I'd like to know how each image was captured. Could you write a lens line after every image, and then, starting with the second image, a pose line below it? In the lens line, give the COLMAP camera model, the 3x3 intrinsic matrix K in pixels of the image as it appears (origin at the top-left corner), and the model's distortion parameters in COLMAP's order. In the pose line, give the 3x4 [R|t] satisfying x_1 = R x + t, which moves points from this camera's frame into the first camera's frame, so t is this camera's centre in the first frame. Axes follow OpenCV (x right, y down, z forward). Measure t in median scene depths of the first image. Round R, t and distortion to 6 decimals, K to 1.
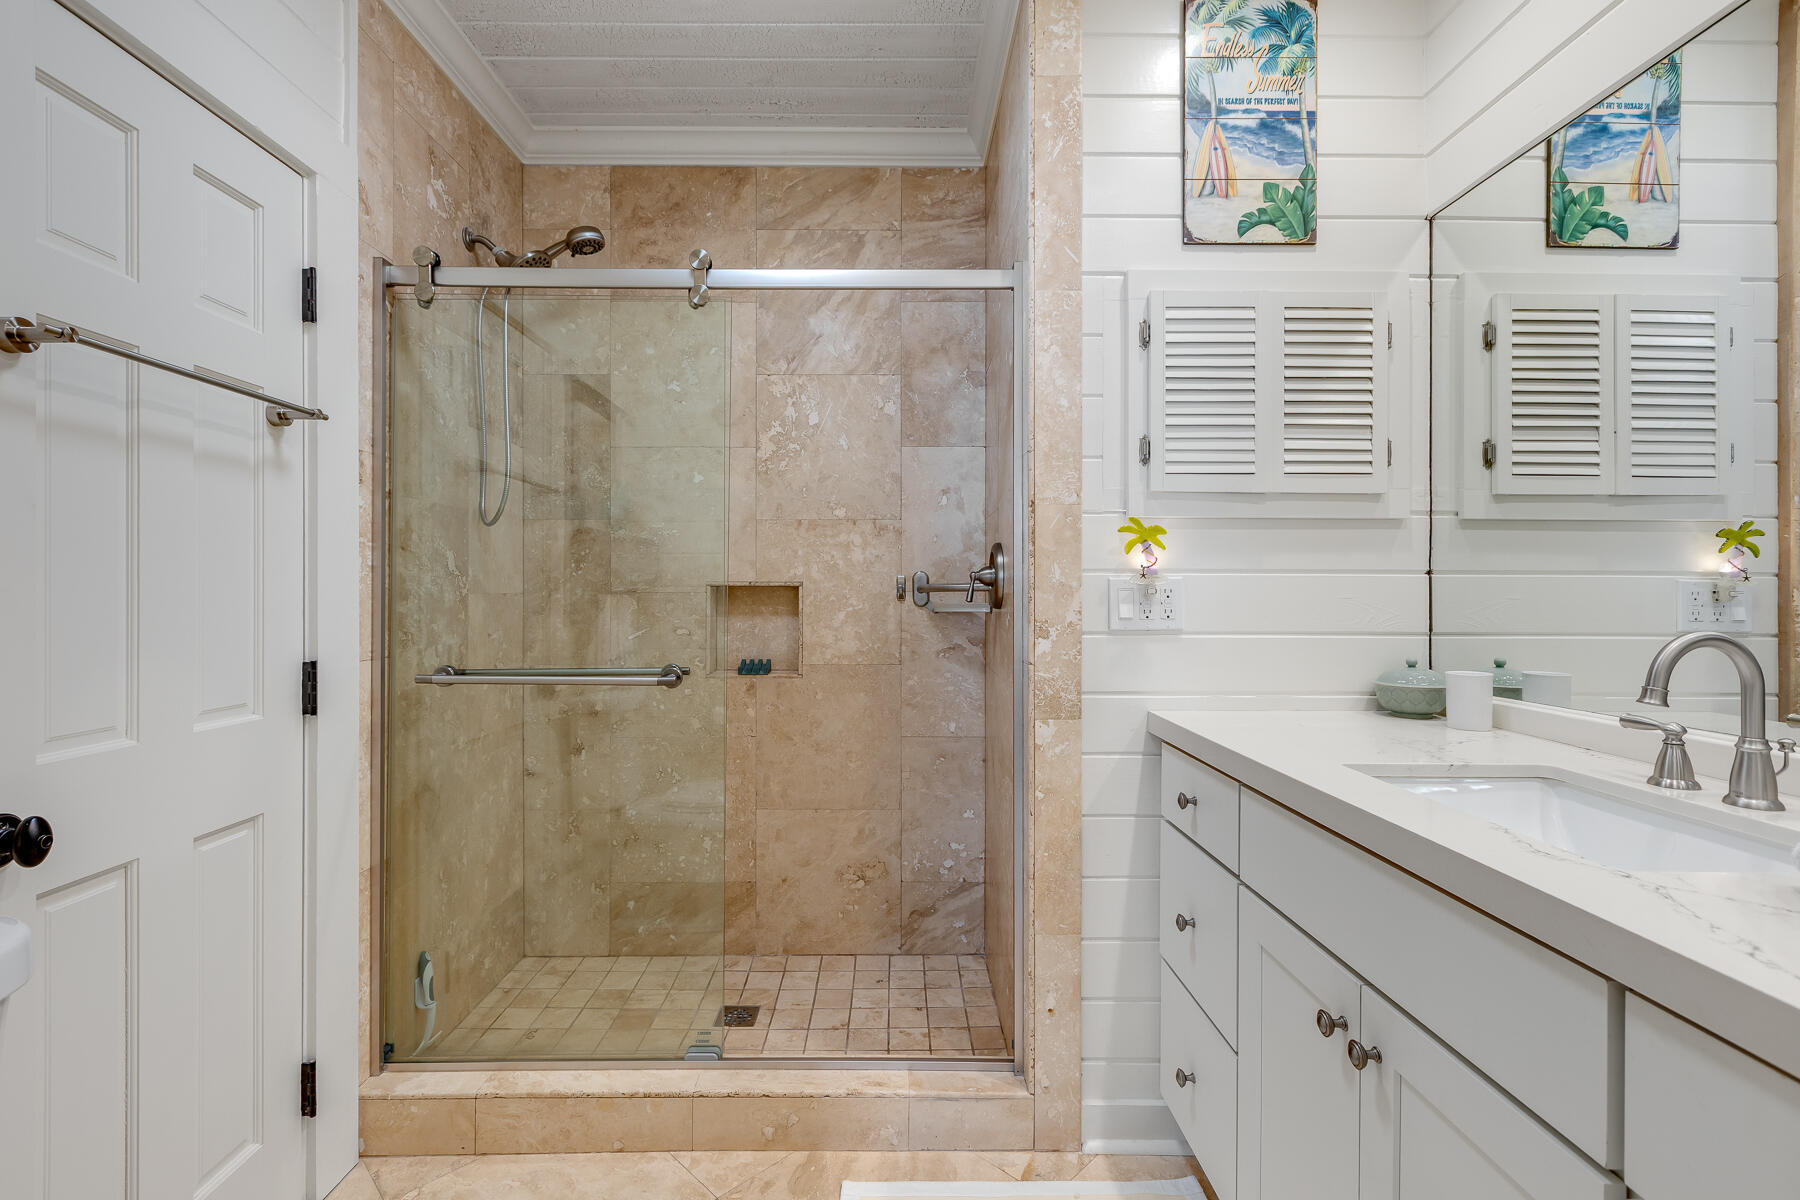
lens RADIAL K [[804.6, 0, 894.5], [0, 804.6, 589.3], [0, 0, 1]] dist [0.001358, 0.000001]
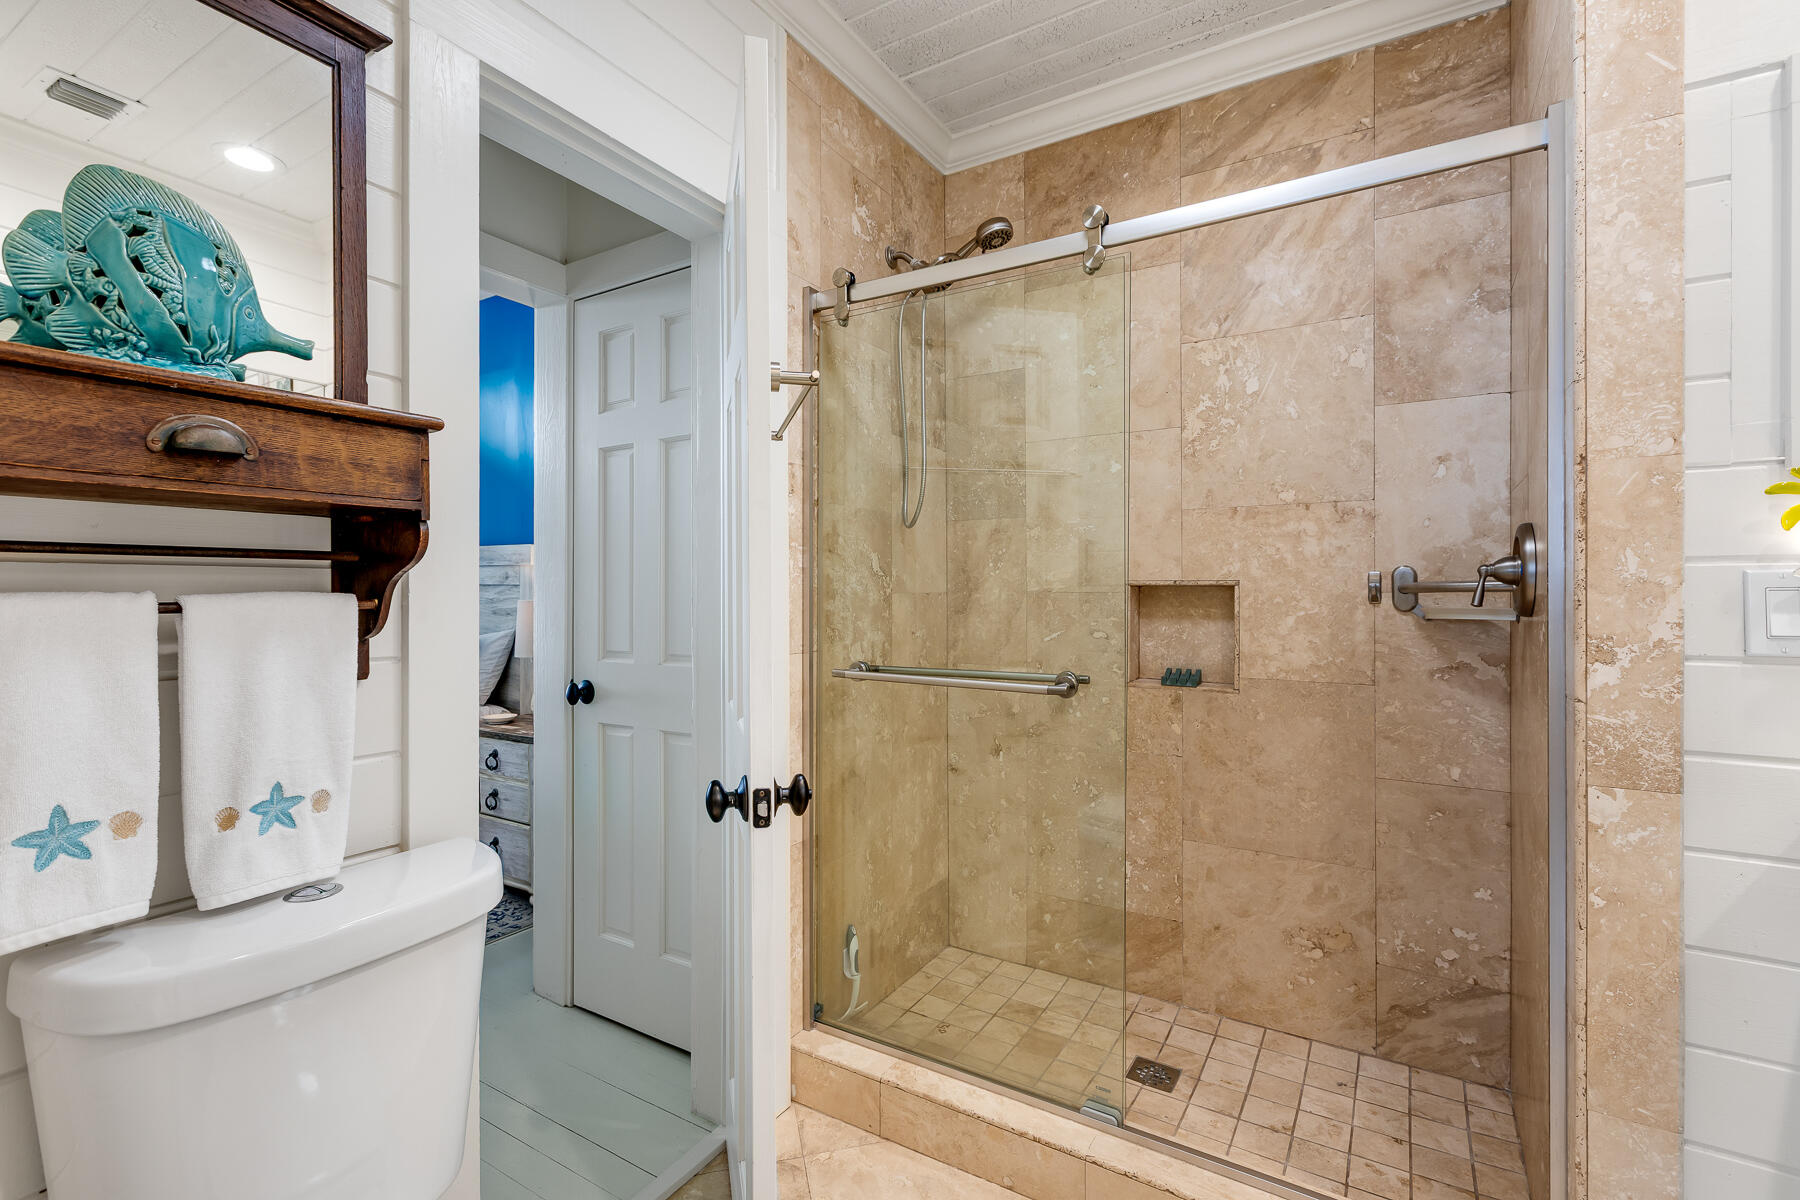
lens RADIAL K [[804.6, 0, 894.5], [0, 804.6, 589.3], [0, 0, 1]] dist [0.001358, 0.000001]
pose [[0.845363, -0.000573, -0.534192, 0.036121], [0.000756, 1.000000, 0.000123, -0.000046], [0.534191, -0.000508, 0.845363, 0.105036]]
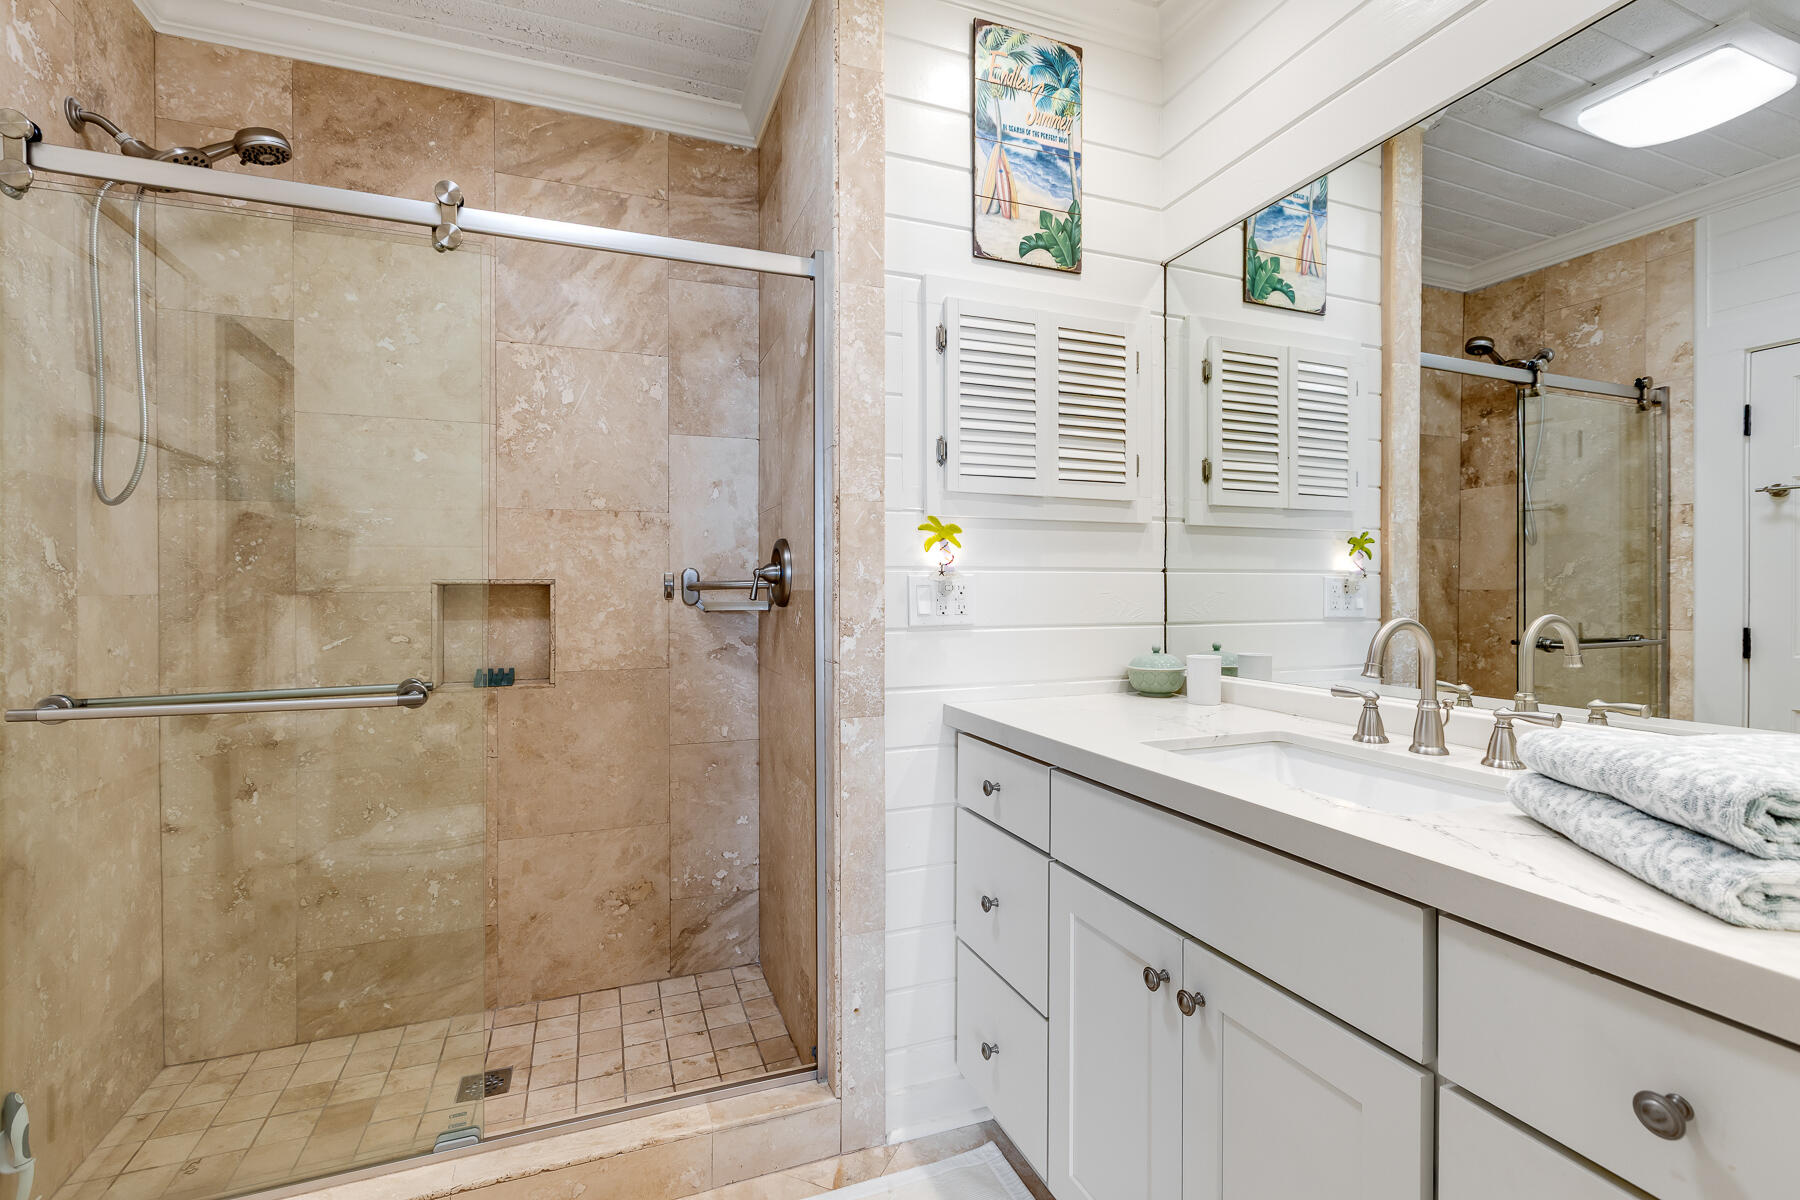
lens RADIAL K [[799.2, 0, 897.9], [0, 799.2, 590.0], [0, 0, 1]] dist [0.002410, -0.001169]
pose [[0.936122, -0.006120, 0.351621, -0.079716], [0.004466, 0.999975, 0.005516, -0.000750], [-0.351646, -0.003594, 0.936126, 0.045989]]
